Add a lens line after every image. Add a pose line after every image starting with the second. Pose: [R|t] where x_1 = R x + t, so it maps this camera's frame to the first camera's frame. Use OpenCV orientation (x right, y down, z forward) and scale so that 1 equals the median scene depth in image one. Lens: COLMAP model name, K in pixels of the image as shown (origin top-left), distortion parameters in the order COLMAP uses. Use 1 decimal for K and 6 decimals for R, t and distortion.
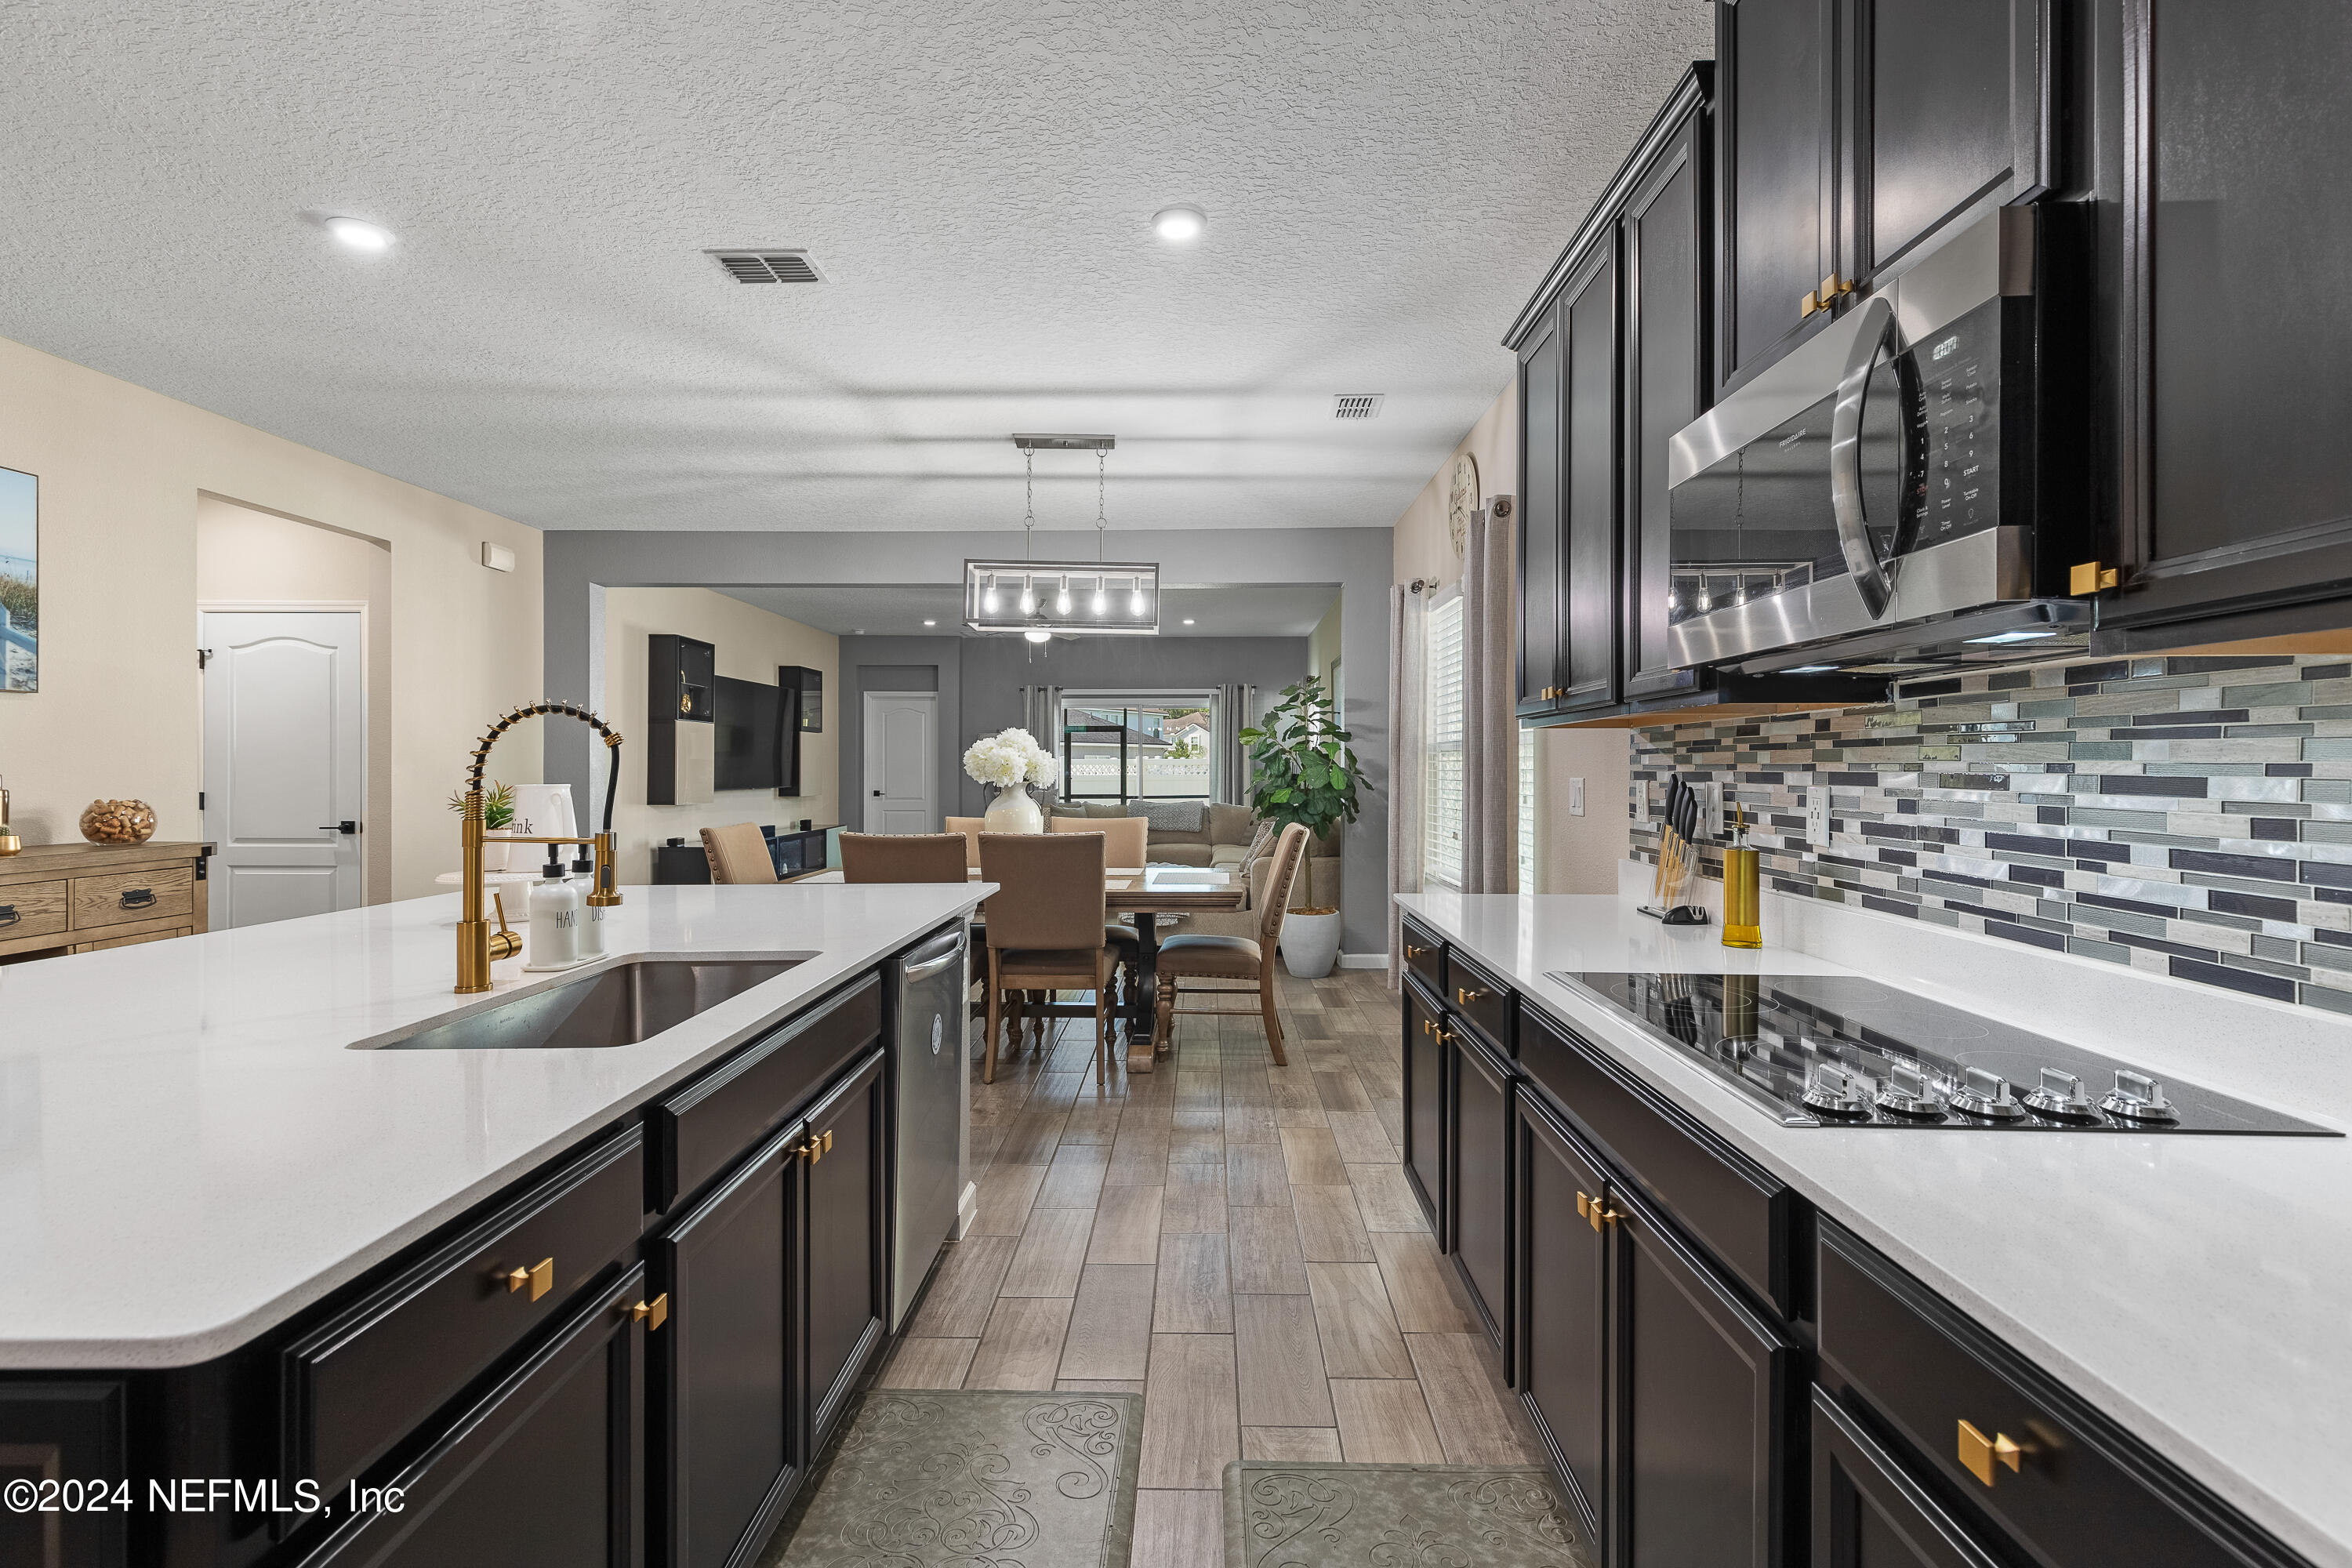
lens RADIAL K [[1064.8, 0, 1184.6], [0, 1064.8, 765.9], [0, 0, 1]] dist [0.010313, -0.001158]
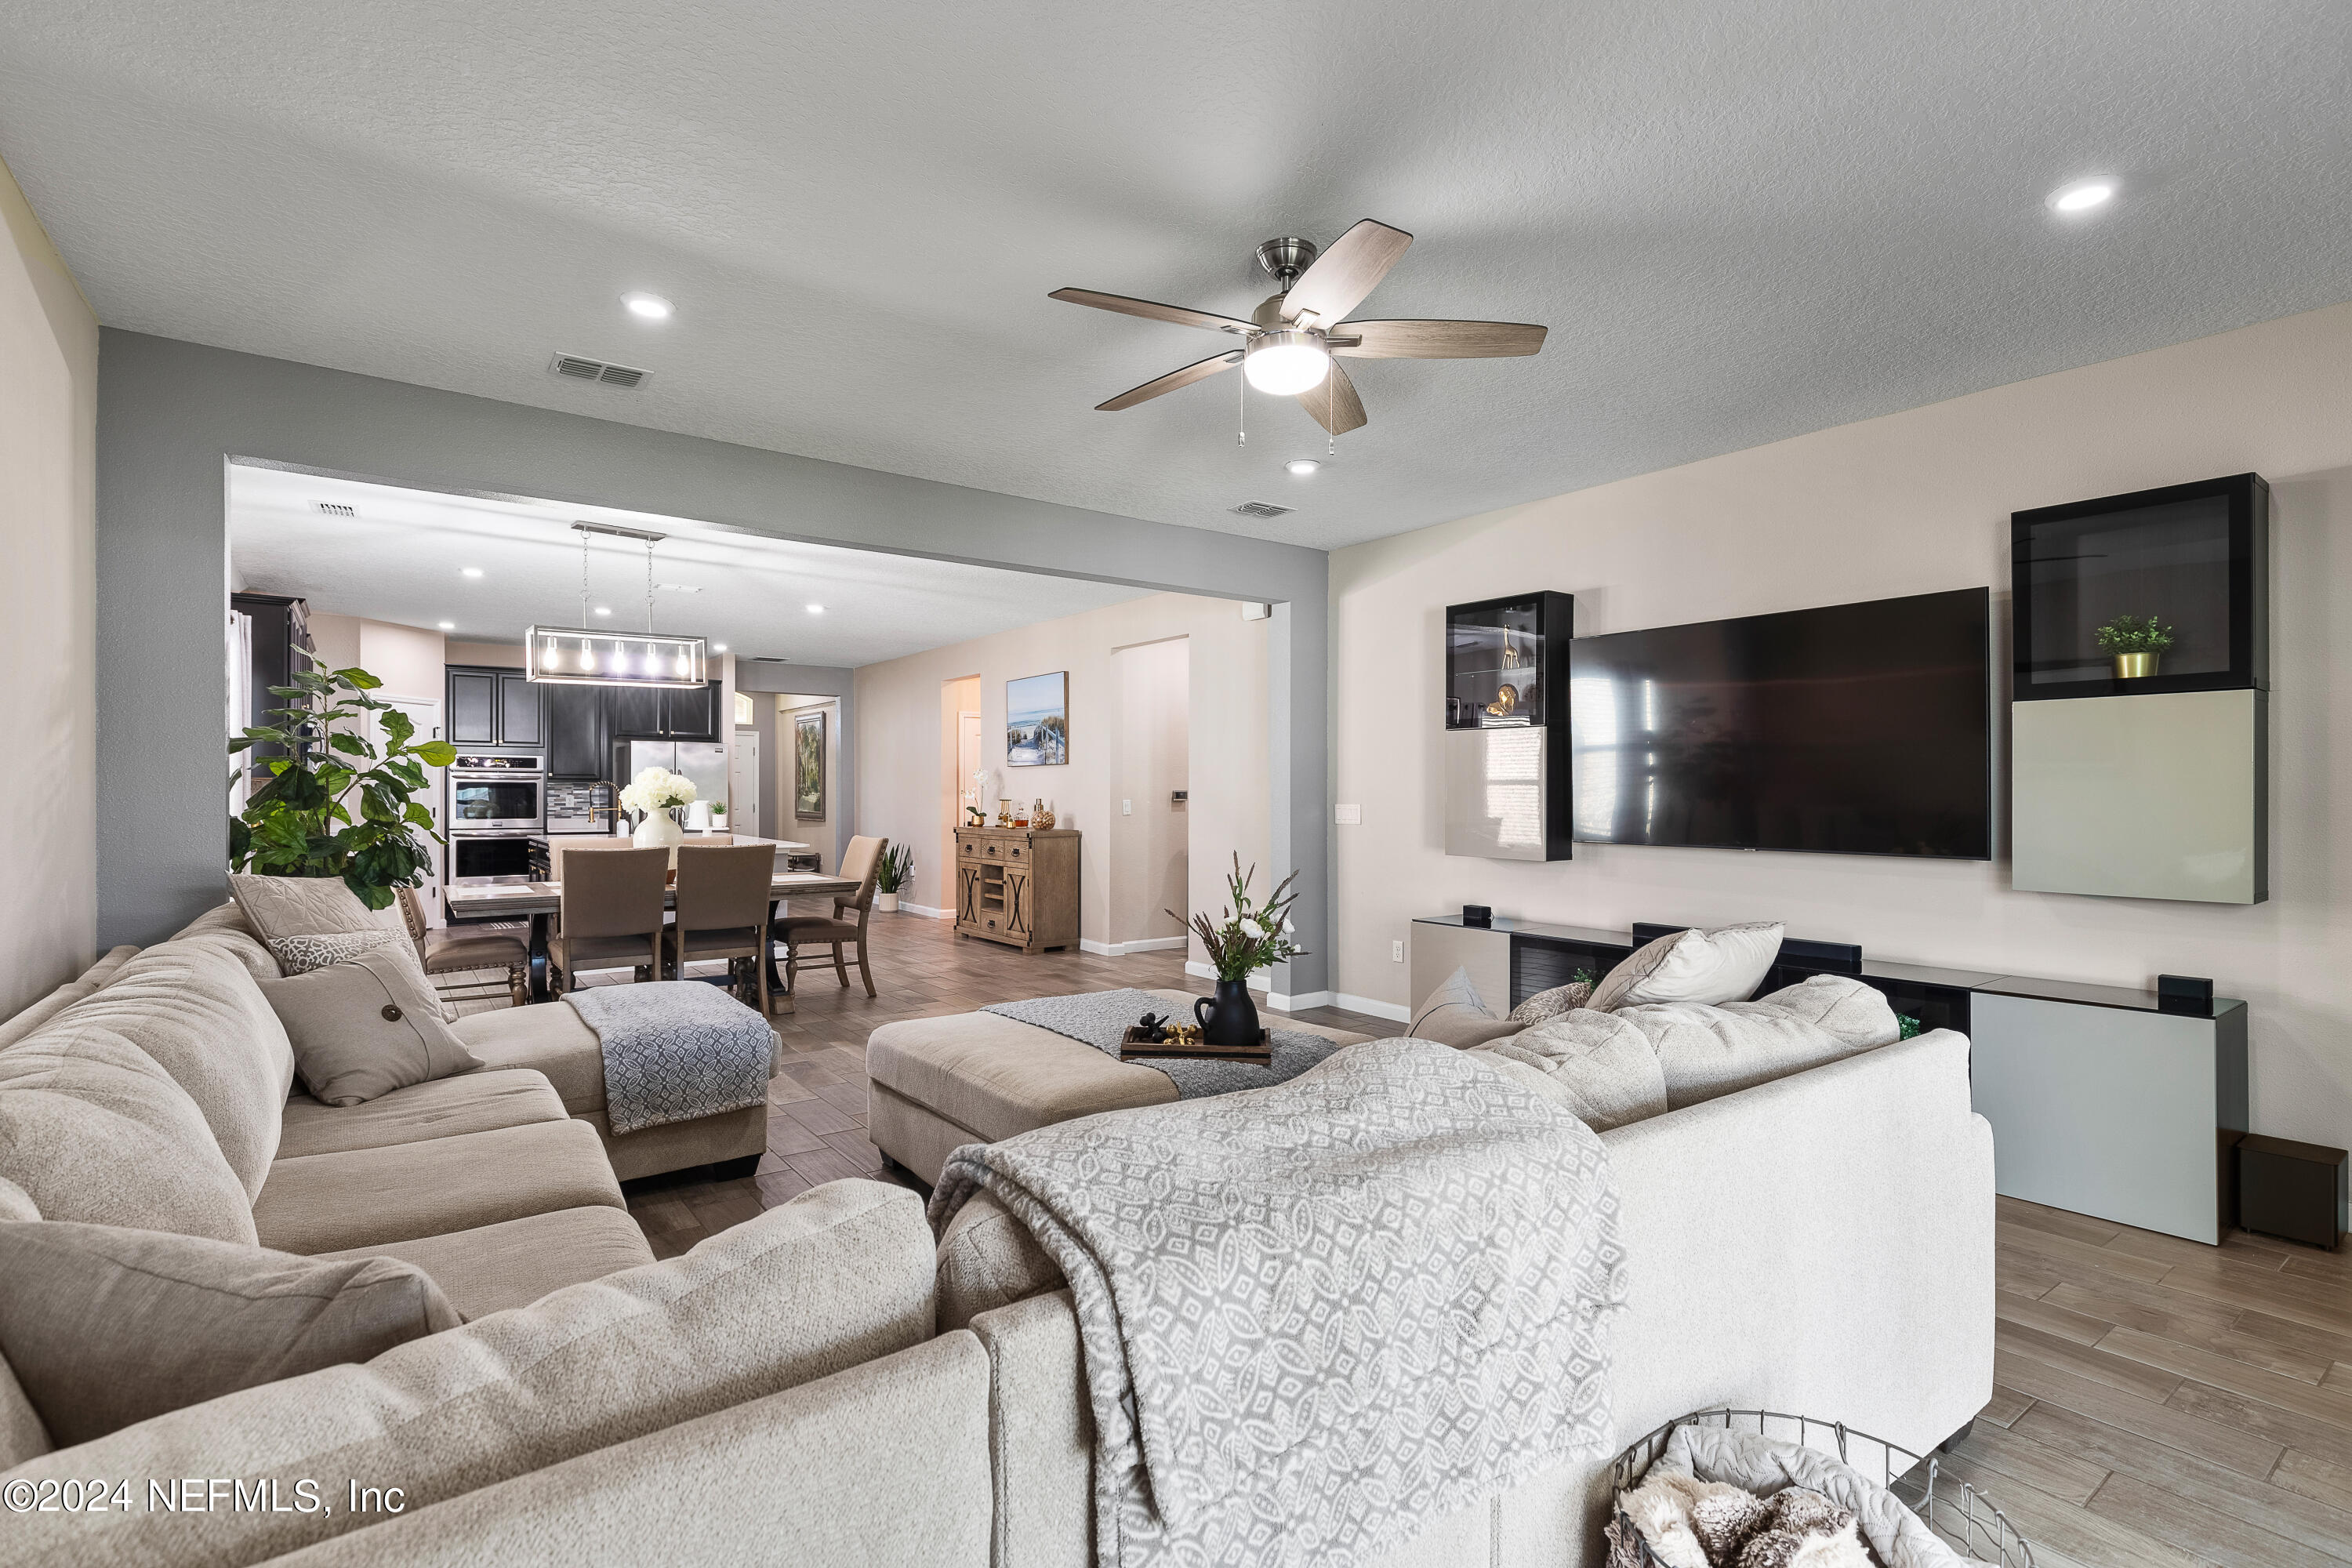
lens RADIAL K [[1112.2, 0, 1187.9], [0, 1112.2, 788.1], [0, 0, 1]] dist [0.002739, 0.000303]
pose [[-0.793317, -0.004108, -0.608795, 0.211792], [-0.002148, 0.999990, -0.003948, -0.008476], [0.608805, -0.001825, -0.793318, 3.489568]]
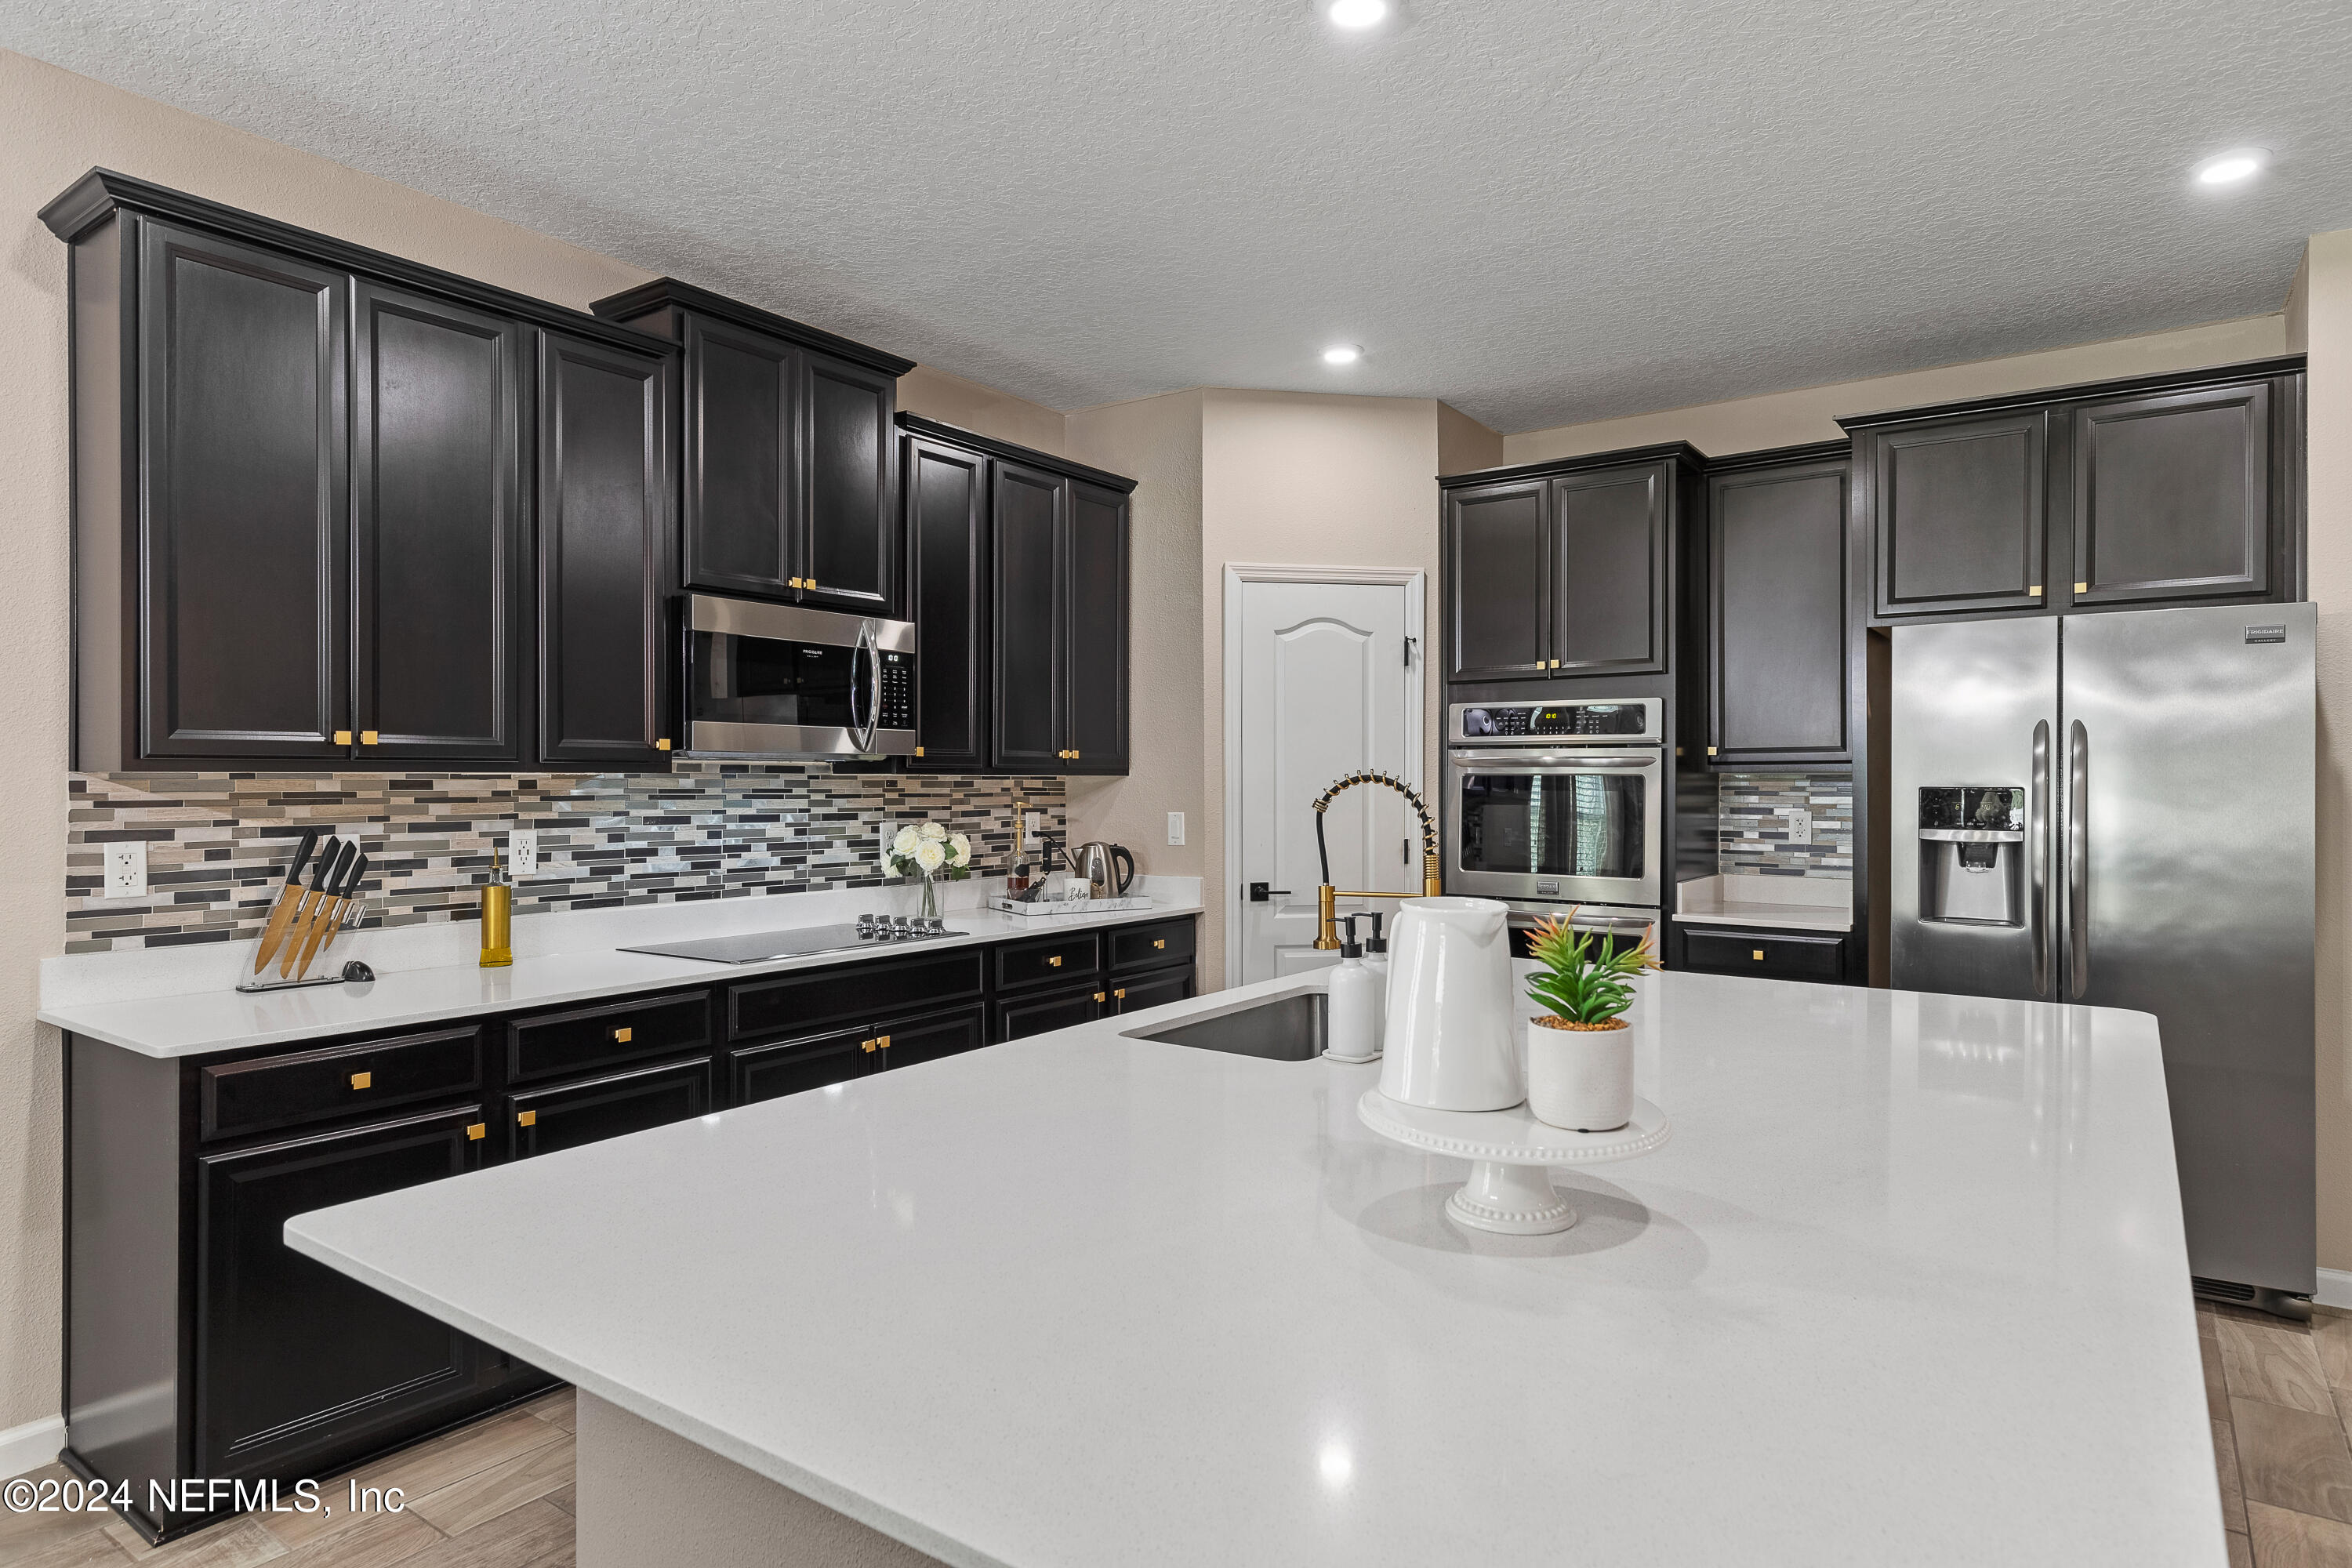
lens RADIAL K [[1306.6, 0, 1176.0], [0, 1306.6, 784.0], [0, 0, 1]] dist [0.001116, -0.000214]
pose [[-0.822143, -0.002230, 0.569277, -0.613238], [-0.001130, 0.999997, 0.002286, -0.026395], [-0.569280, 0.001236, -0.822143, 1.147925]]
